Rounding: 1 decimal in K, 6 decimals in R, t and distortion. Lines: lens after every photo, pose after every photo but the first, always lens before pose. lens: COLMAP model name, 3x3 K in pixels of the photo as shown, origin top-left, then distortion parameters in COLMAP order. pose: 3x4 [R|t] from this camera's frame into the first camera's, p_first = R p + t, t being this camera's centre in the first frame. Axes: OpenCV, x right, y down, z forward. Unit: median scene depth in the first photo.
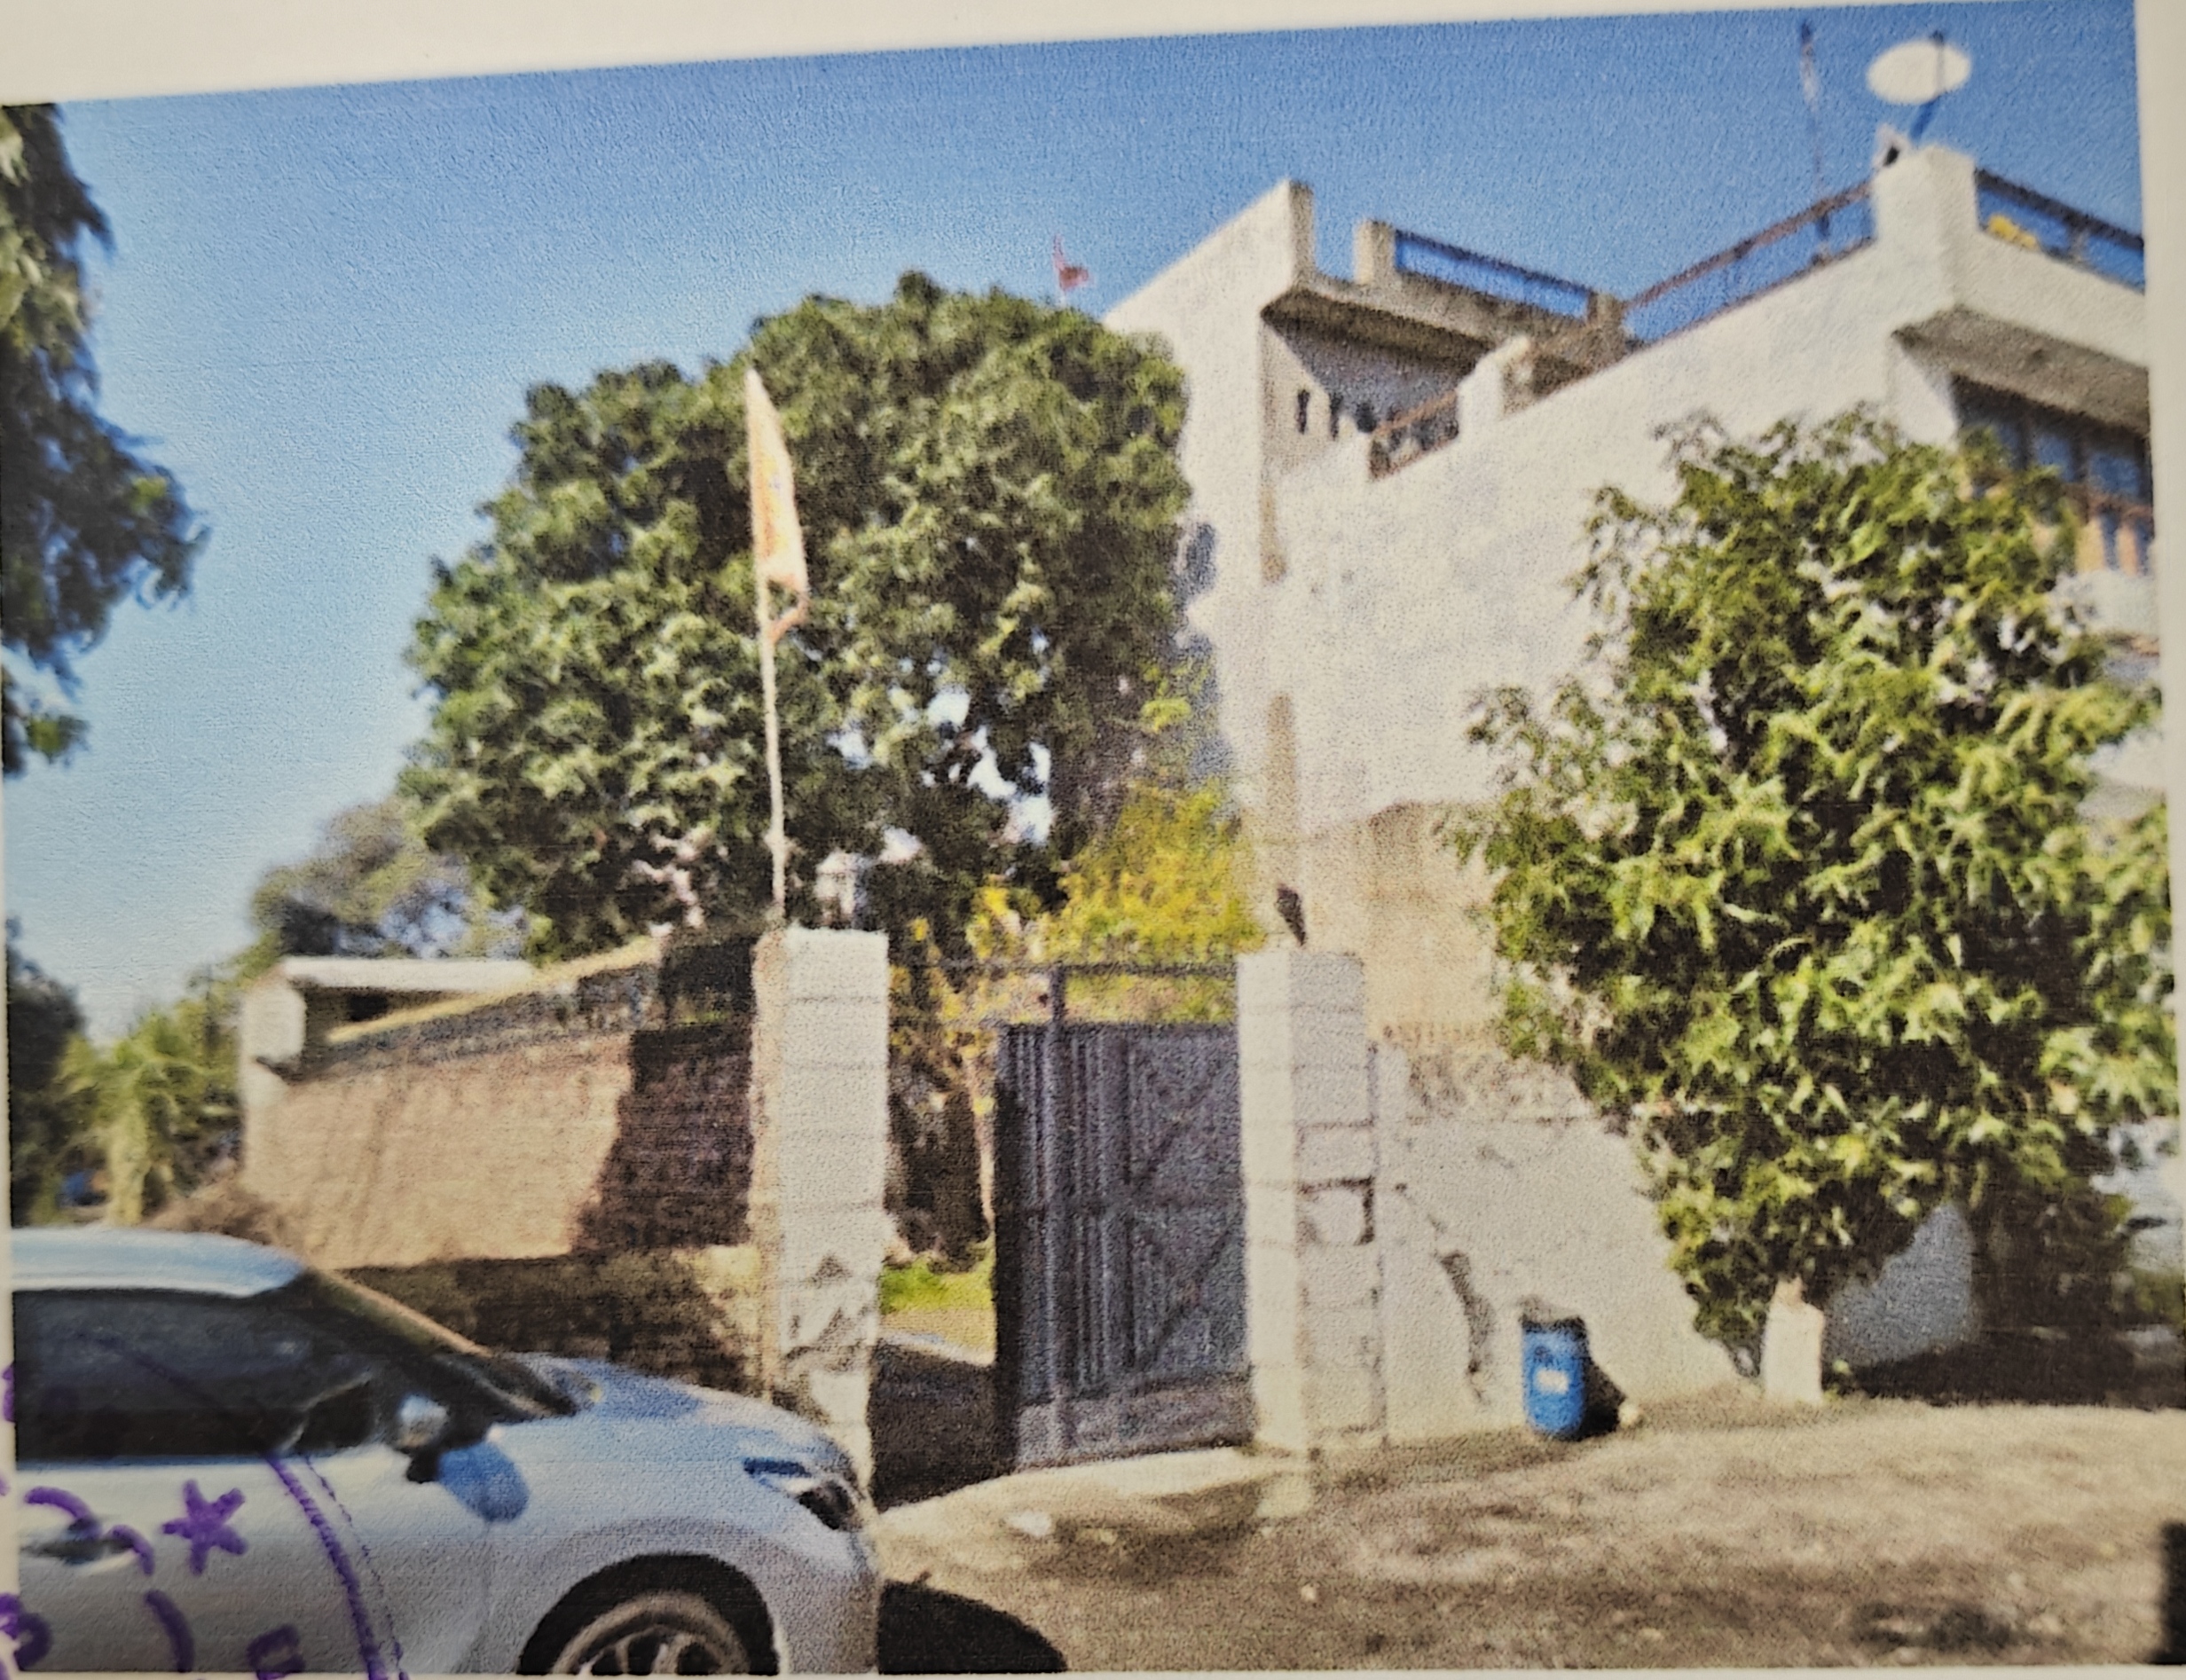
lens RADIAL K [[1570.8, 0, 1093.0], [0, 1570.8, 840.0], [0, 0, 1]] dist [0.026000, 0.000217]
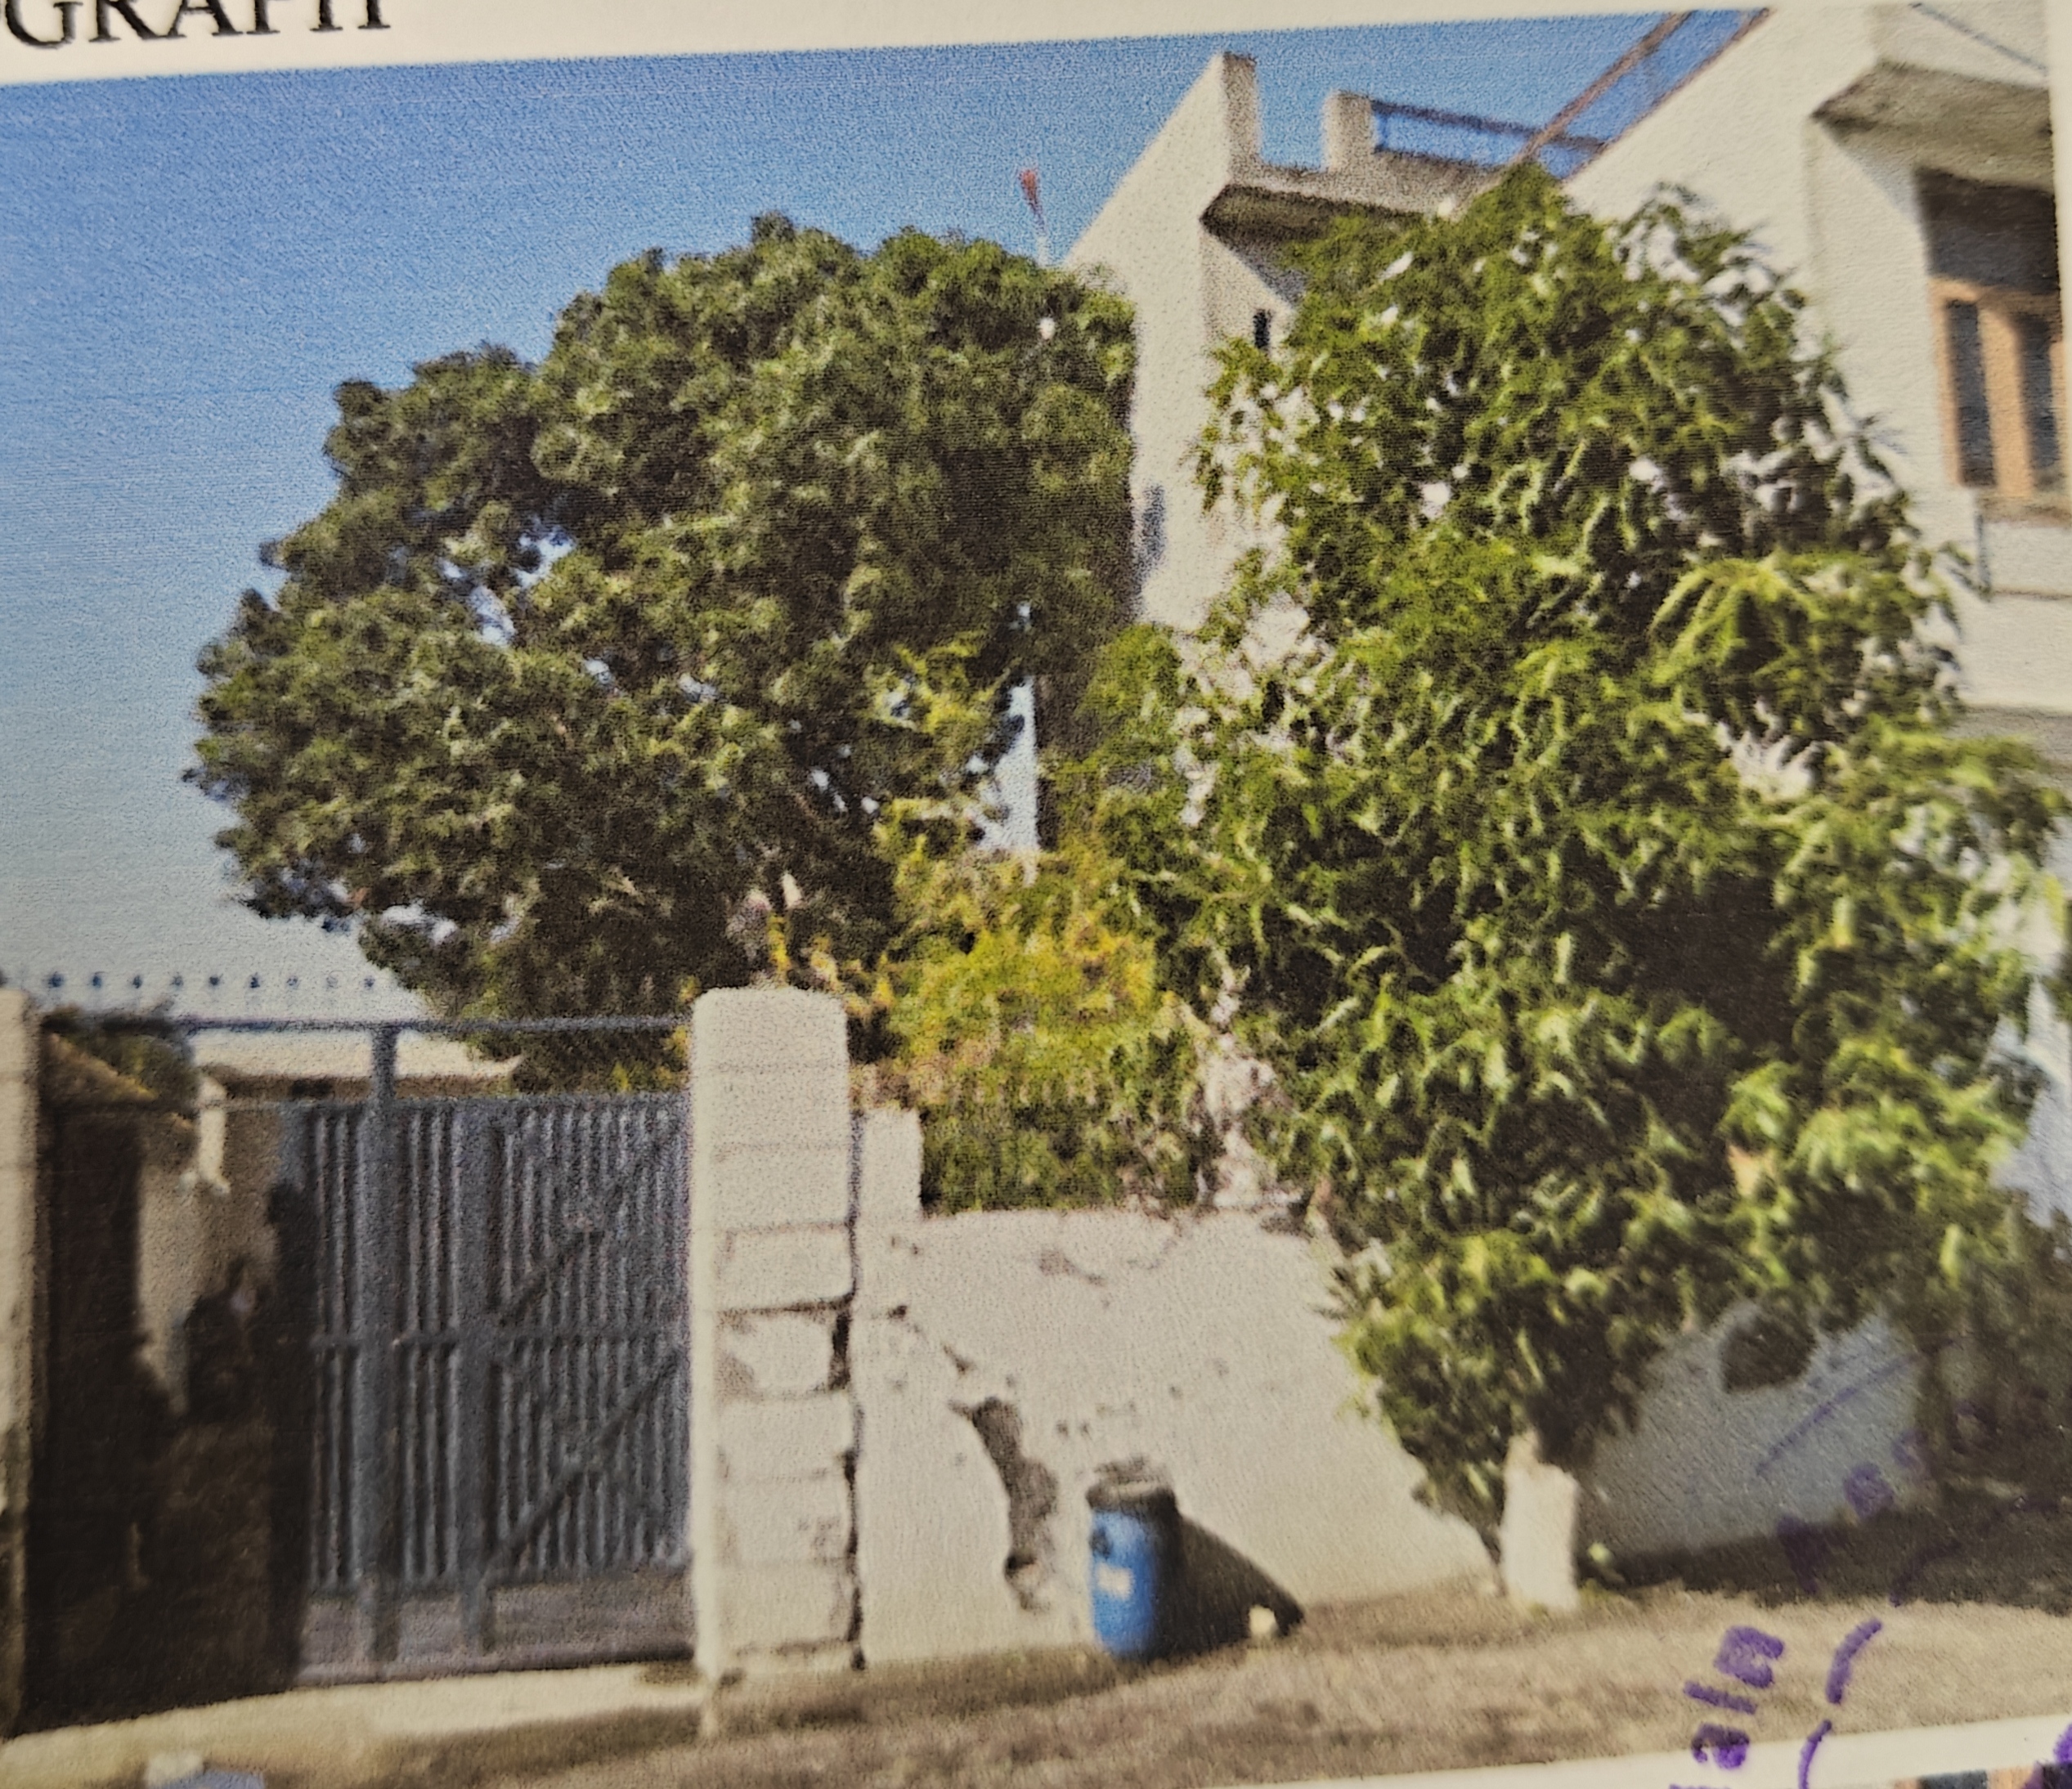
lens RADIAL K [[1764.1, 0, 1036.0], [0, 1764.1, 894.5], [0, 0, 1]] dist [0.007158, 0.013717]
pose [[0.986028, -0.045972, -0.160110, 0.286775], [0.046397, 0.998922, -0.001086, 0.022493], [0.159988, -0.006358, 0.987099, 0.148542]]
